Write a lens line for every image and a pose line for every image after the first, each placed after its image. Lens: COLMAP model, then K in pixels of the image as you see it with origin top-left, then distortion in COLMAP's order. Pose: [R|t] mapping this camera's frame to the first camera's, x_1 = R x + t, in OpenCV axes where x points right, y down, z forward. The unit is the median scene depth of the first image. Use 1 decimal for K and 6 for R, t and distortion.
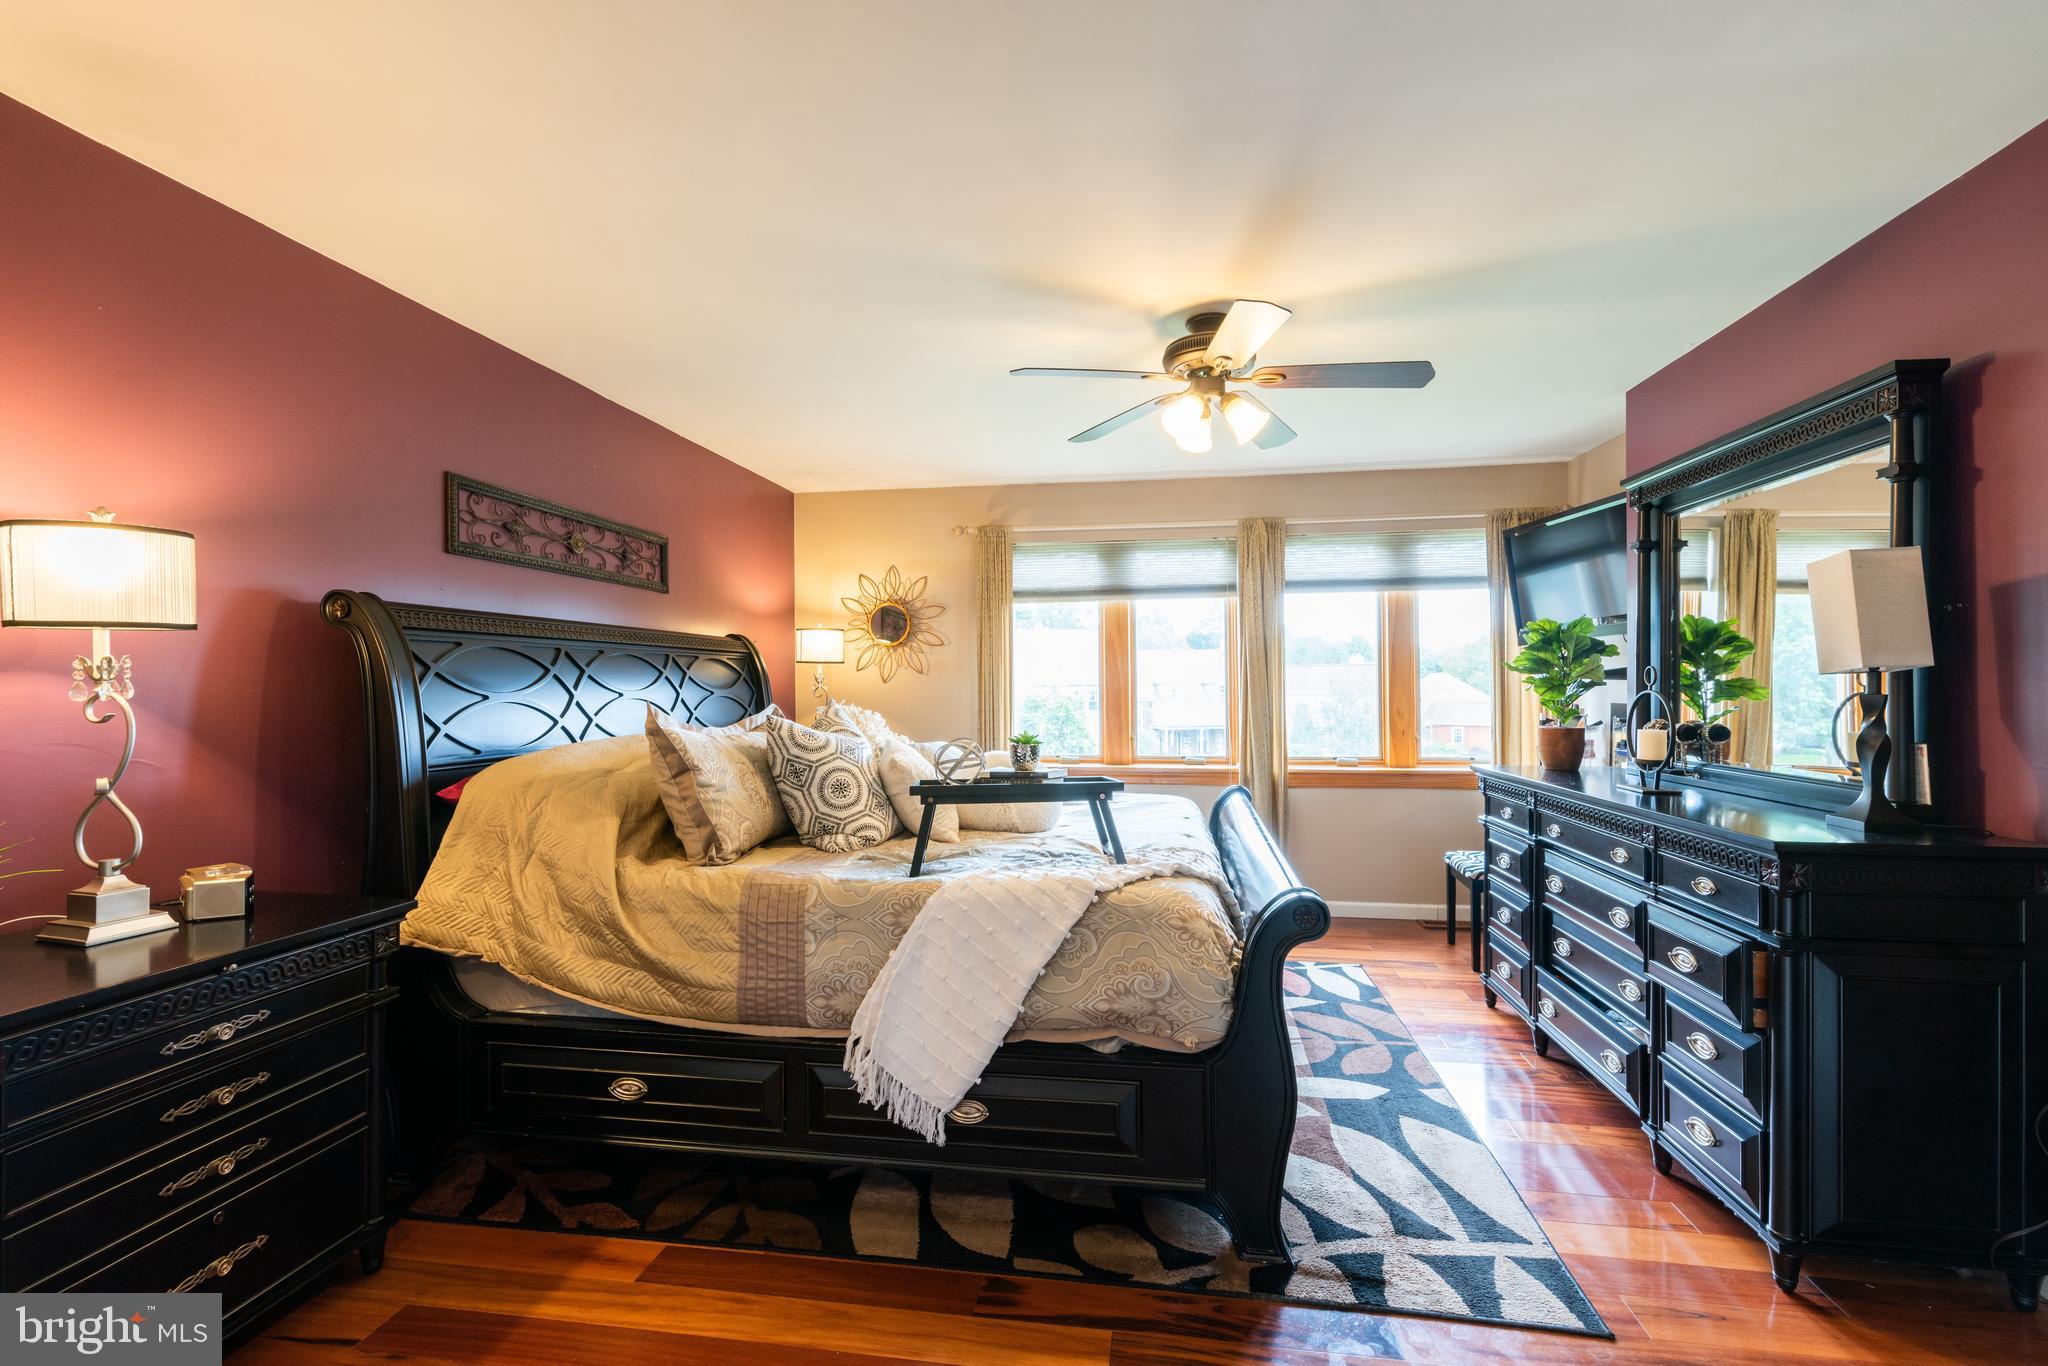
lens RADIAL K [[885.4, 0, 1024.0], [0, 885.4, 683.0], [0, 0, 1]] dist [0.000661, 0.000169]
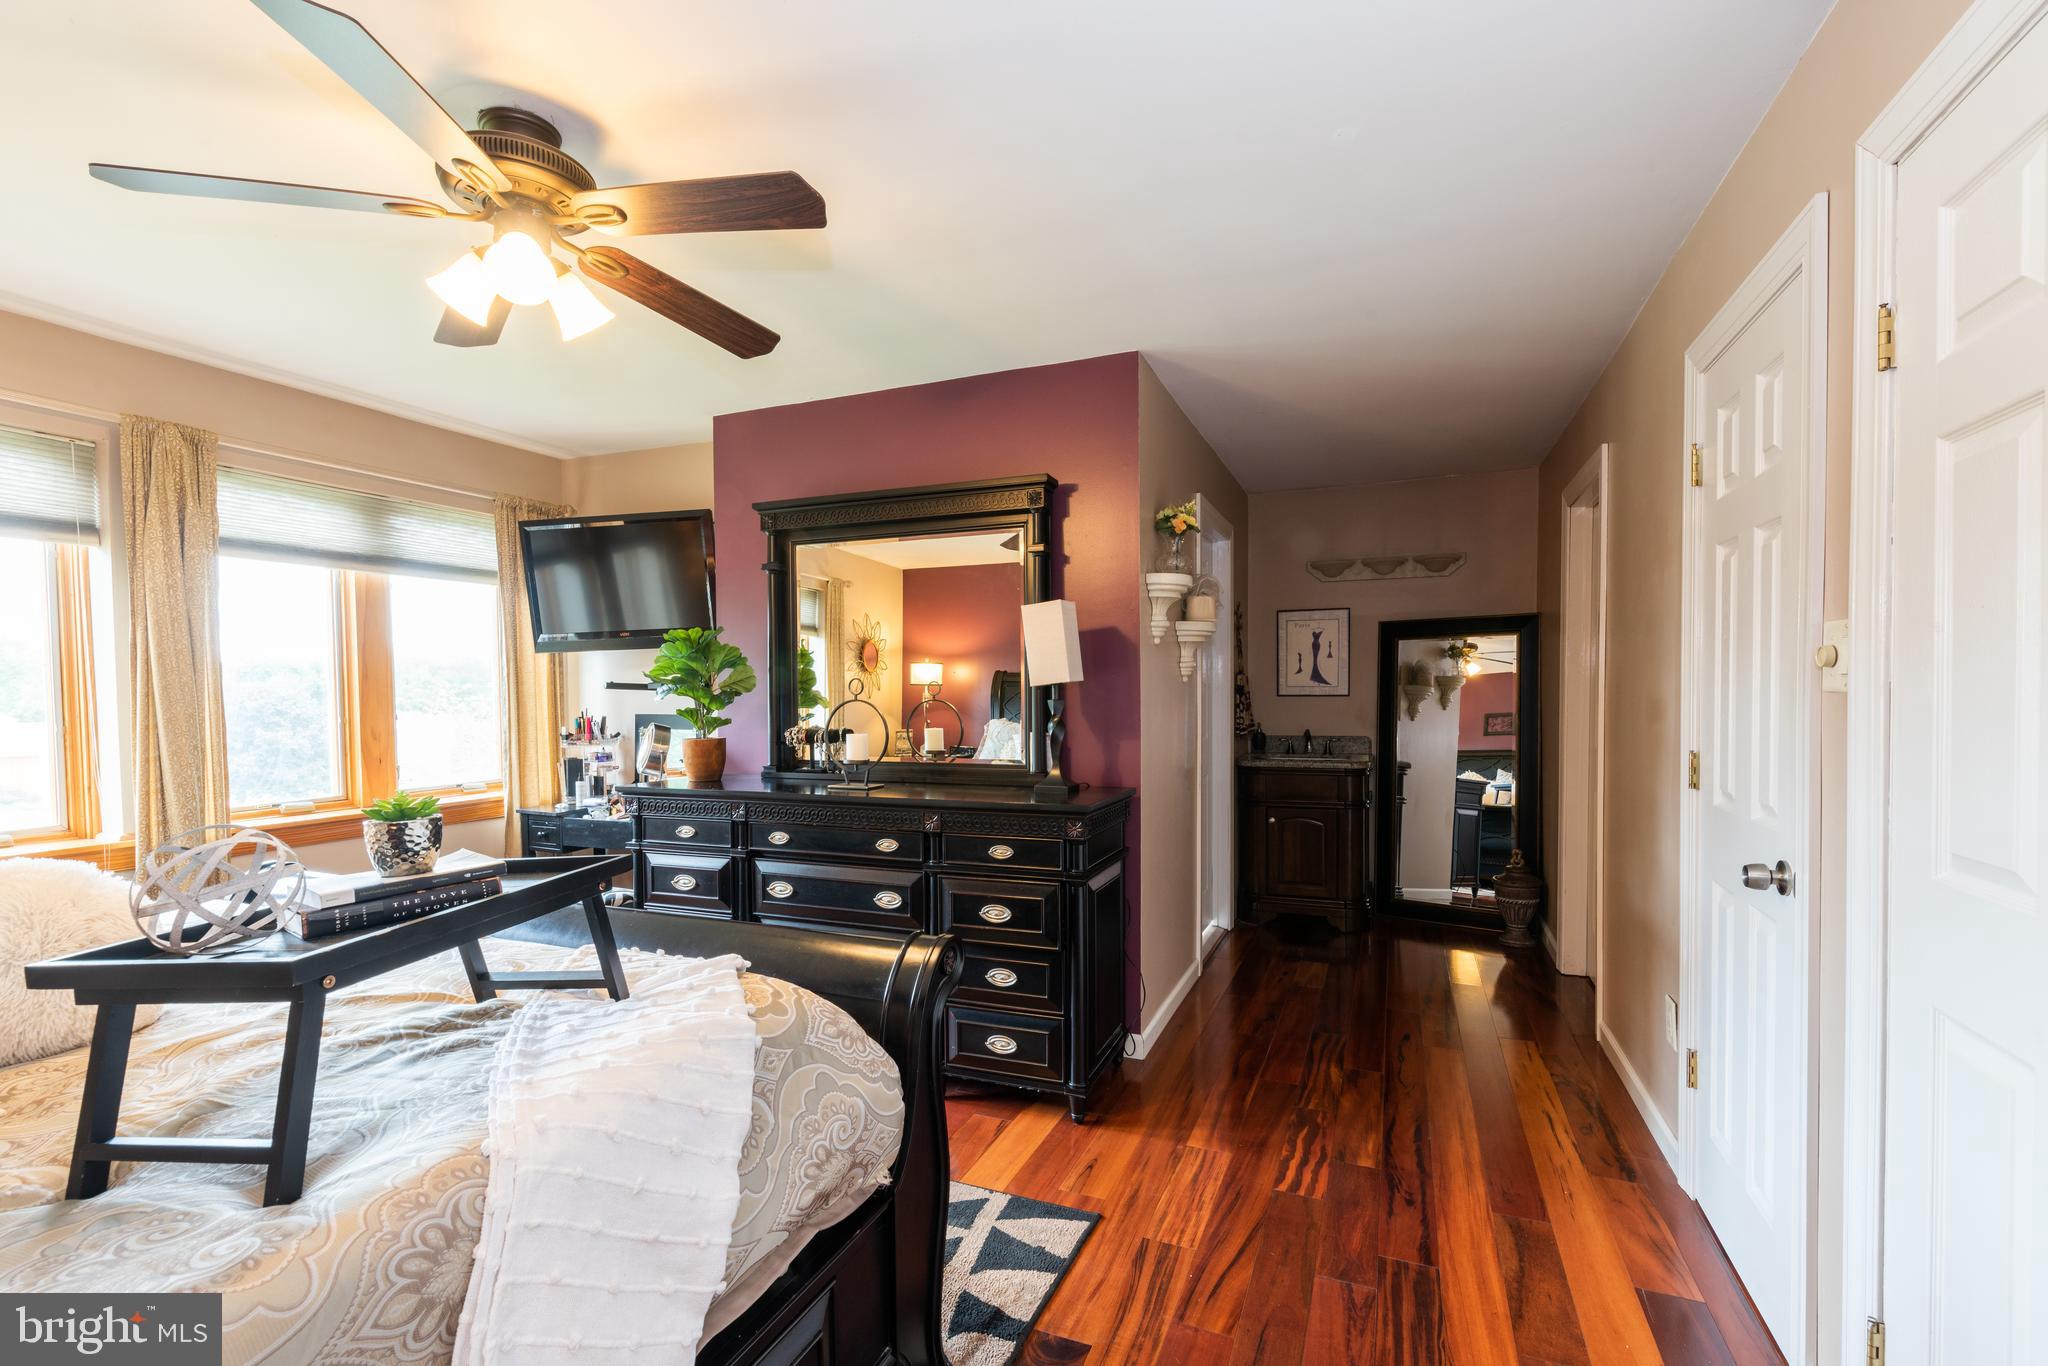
lens RADIAL K [[901.4, 0, 1028.1], [0, 901.4, 711.8], [0, 0, 1]] dist [0.000021, -0.000076]
pose [[0.225714, -0.019671, 0.973995, -0.212913], [0.003212, 0.999806, 0.019448, 0.001407], [-0.974188, -0.001261, 0.225734, 0.297587]]
